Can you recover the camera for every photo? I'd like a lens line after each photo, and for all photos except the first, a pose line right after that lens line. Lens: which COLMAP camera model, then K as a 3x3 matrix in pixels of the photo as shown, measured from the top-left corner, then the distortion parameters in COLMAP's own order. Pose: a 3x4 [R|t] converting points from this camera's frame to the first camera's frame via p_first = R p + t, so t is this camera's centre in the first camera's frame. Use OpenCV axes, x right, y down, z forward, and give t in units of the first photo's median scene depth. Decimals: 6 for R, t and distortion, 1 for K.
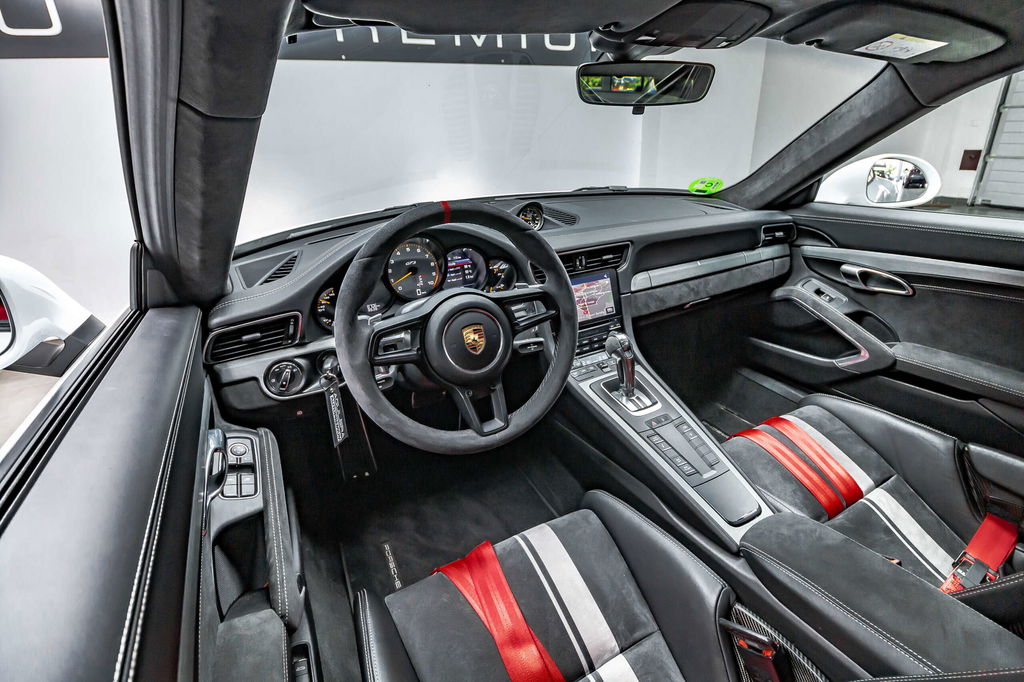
lens RADIAL K [[461.4, 0, 512.0], [0, 461.4, 341.0], [0, 0, 1]] dist [0.000356, -0.000013]
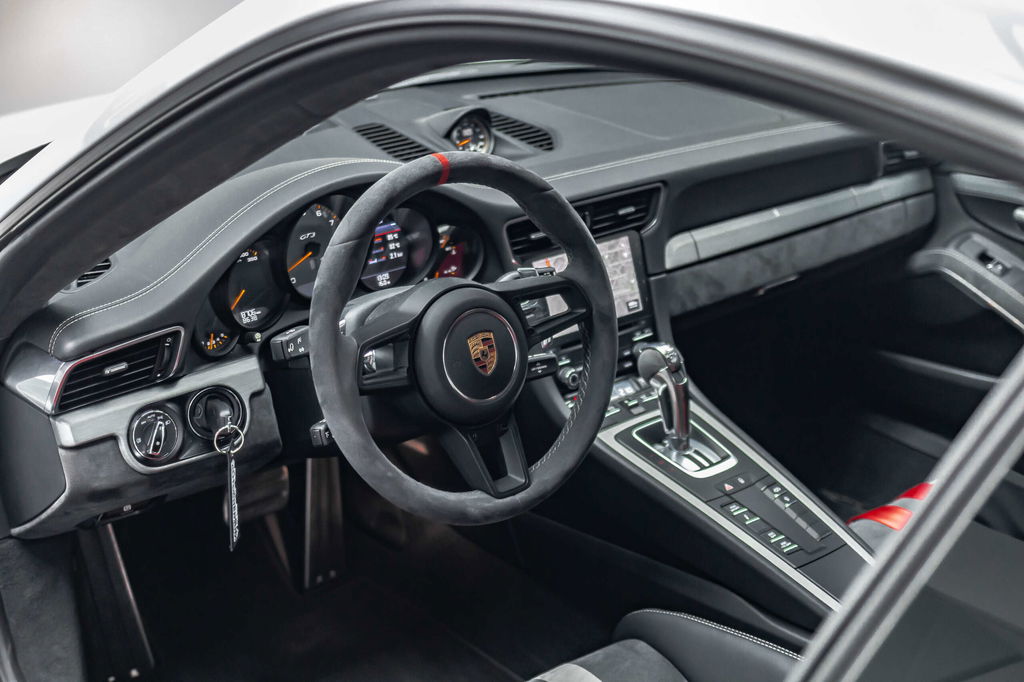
lens RADIAL K [[1516.0, 0, 512.0], [0, 1516.0, 341.0], [0, 0, 1]] dist [-0.046616, -0.038337]
pose [[0.975235, -0.044410, 0.216668, -0.357057], [0.055689, 0.997377, -0.046229, 0.057246], [-0.214047, 0.057150, 0.975150, -0.811957]]
